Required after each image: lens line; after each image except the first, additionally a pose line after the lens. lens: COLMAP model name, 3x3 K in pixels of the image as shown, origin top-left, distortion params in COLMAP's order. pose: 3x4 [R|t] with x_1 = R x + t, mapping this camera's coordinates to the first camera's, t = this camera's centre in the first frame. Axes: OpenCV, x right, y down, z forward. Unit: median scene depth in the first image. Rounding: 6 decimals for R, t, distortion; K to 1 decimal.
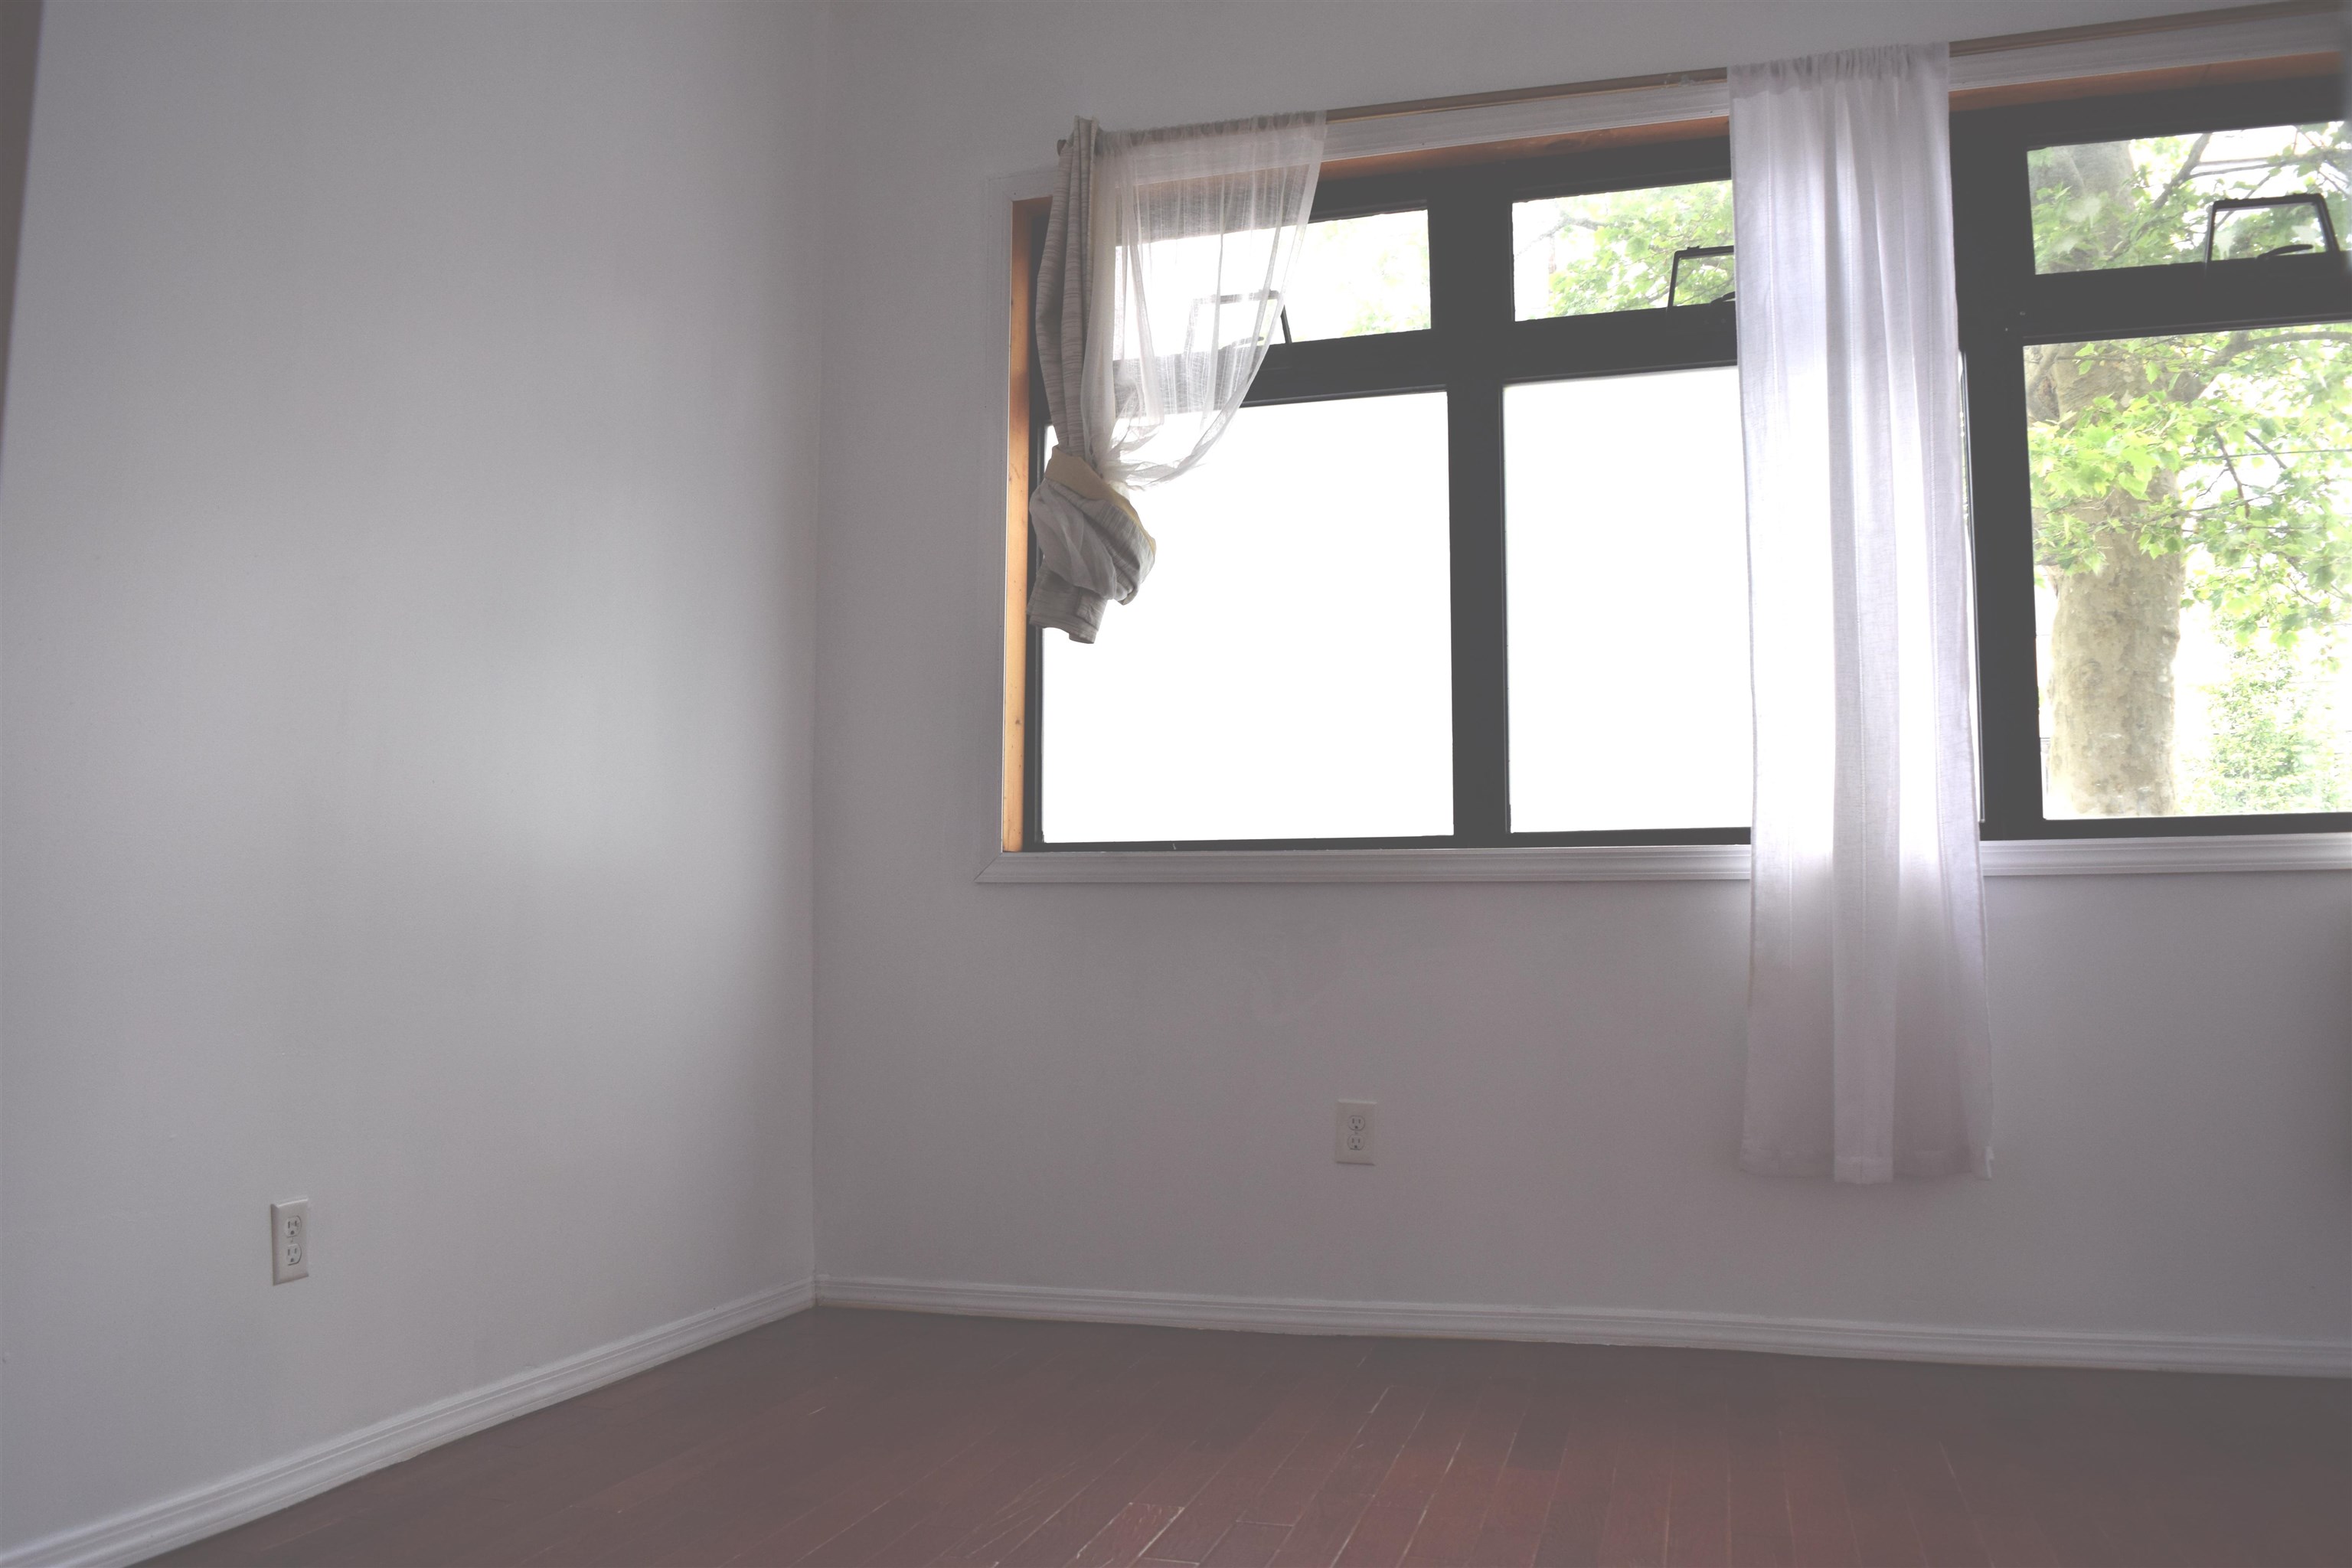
lens RADIAL K [[1929.9, 0, 1176.0], [0, 1929.9, 784.0], [0, 0, 1]] dist [-0.063739, -0.000667]
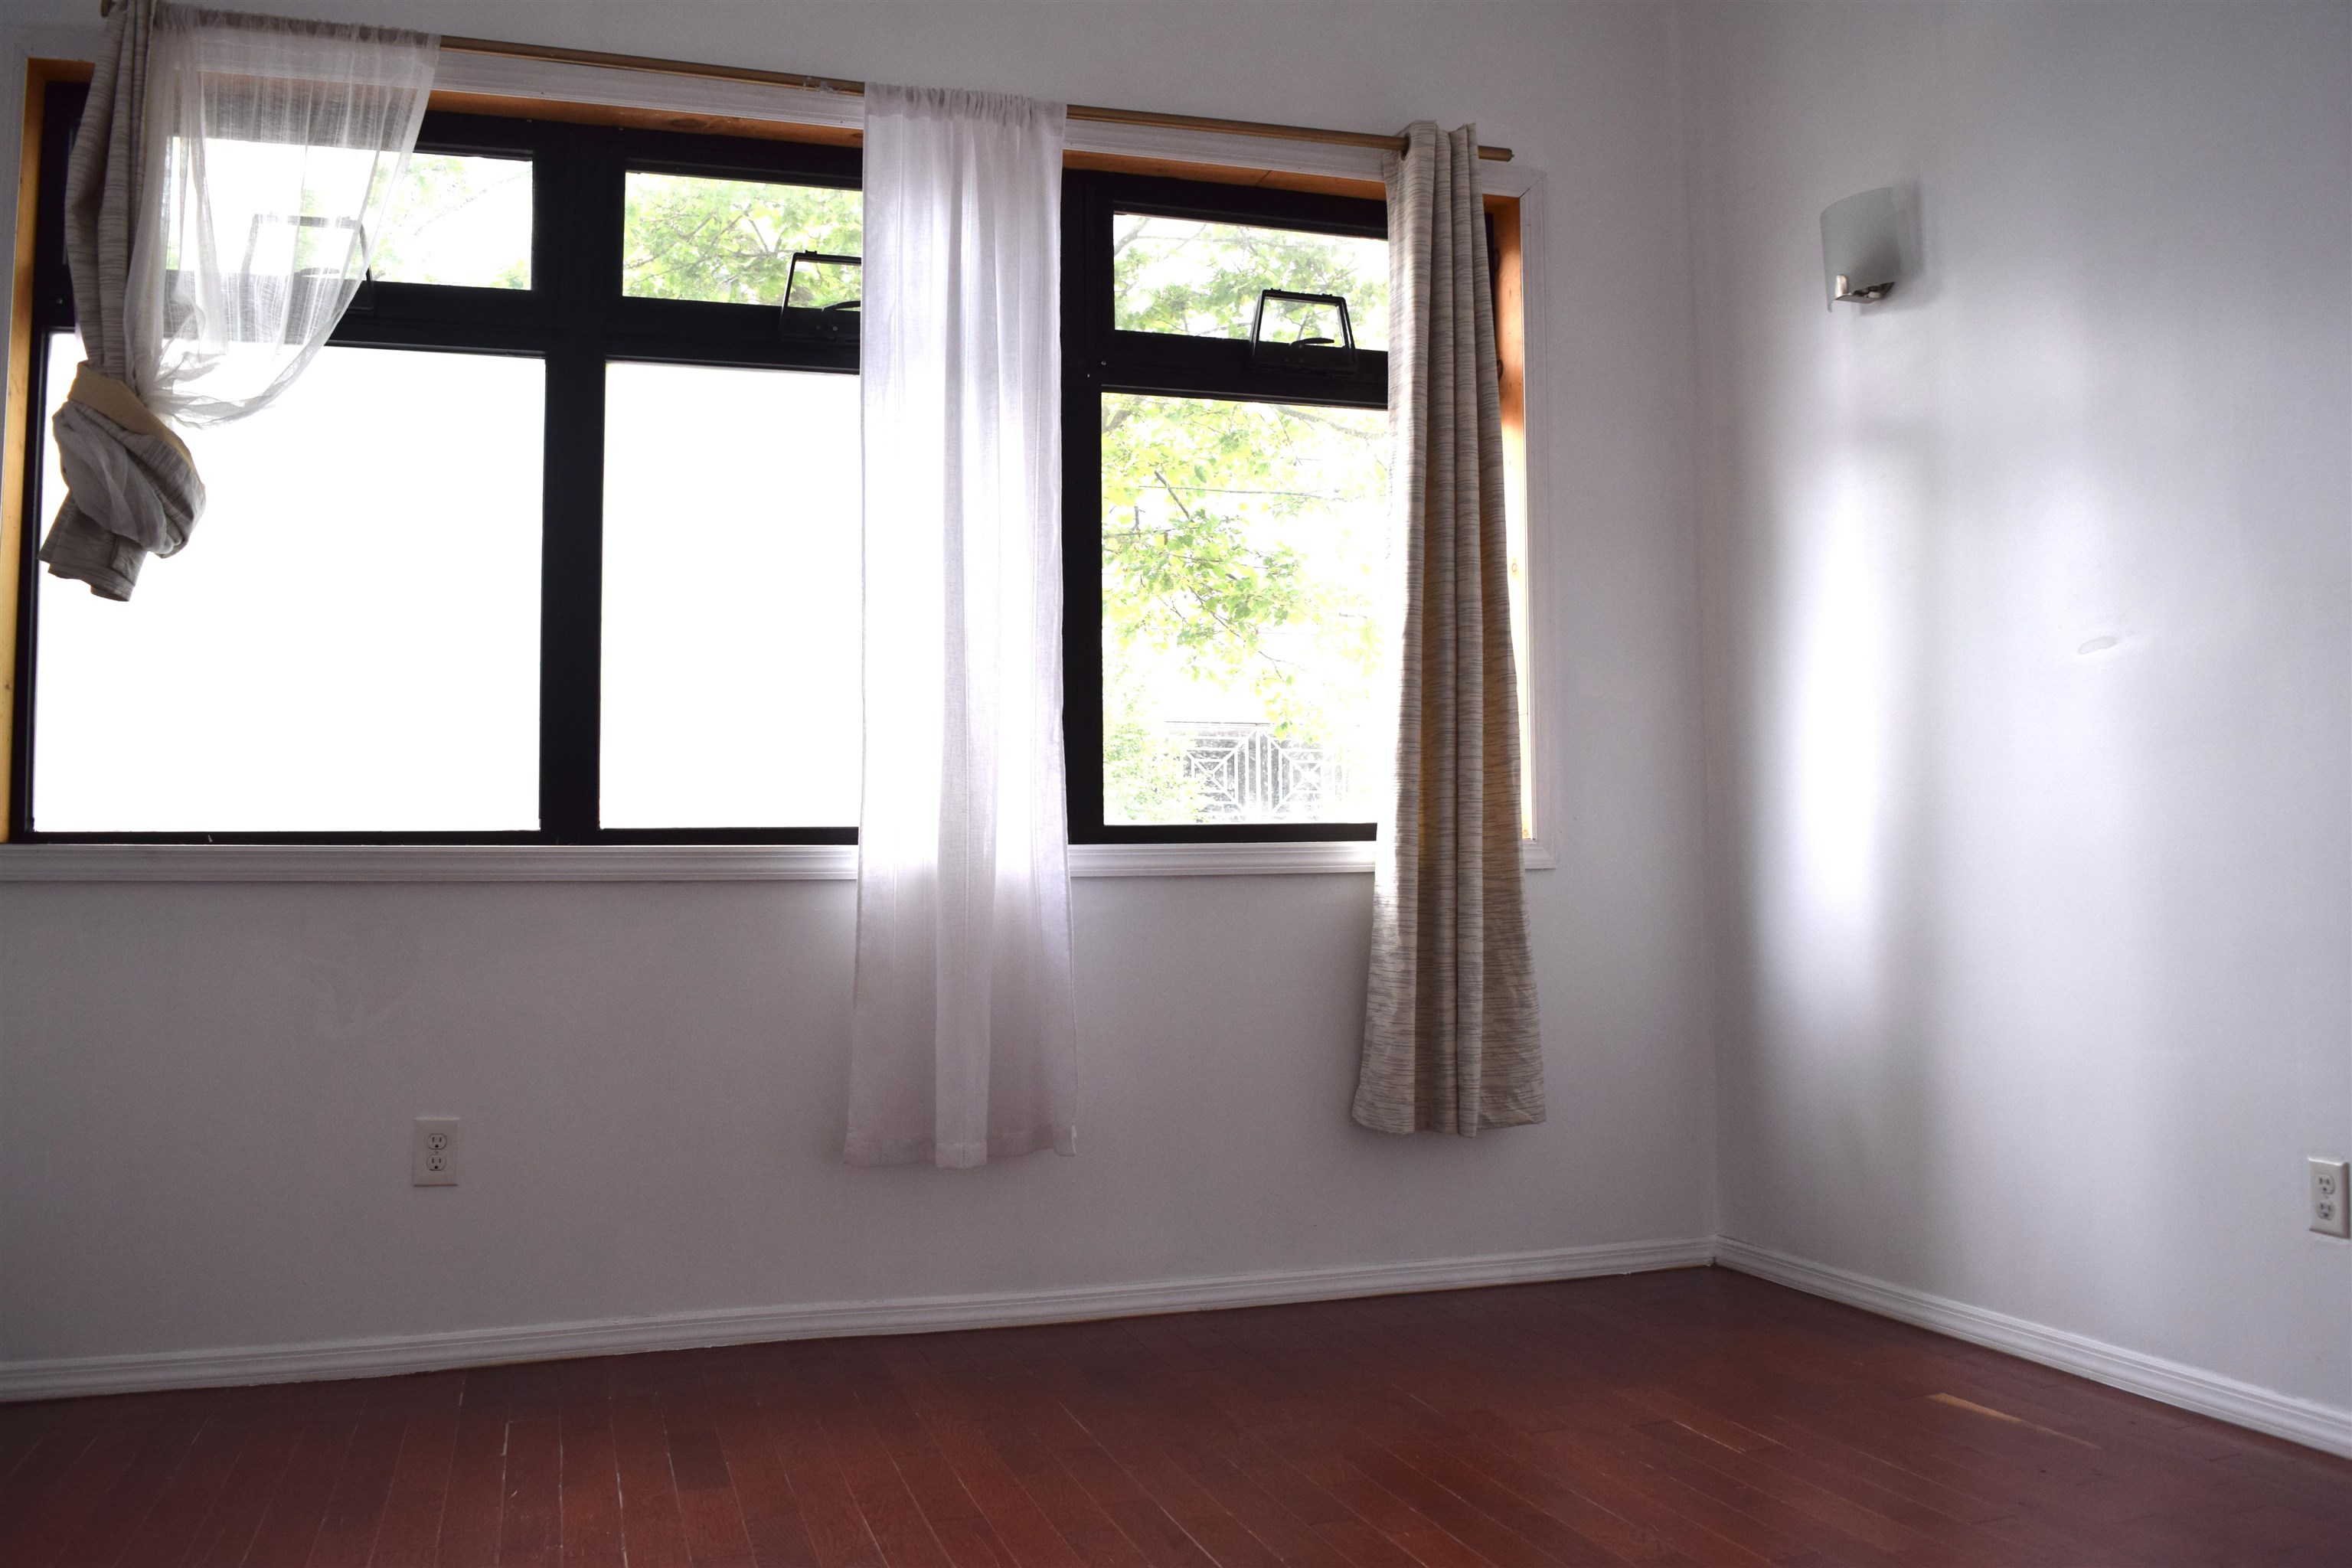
lens RADIAL K [[1929.9, 0, 1176.0], [0, 1929.9, 784.0], [0, 0, 1]] dist [-0.063739, -0.000667]
pose [[0.822286, 0.020713, 0.568697, -0.136751], [-0.035021, 0.999285, 0.014242, -0.020739], [-0.567996, -0.031627, 0.822424, 0.049944]]
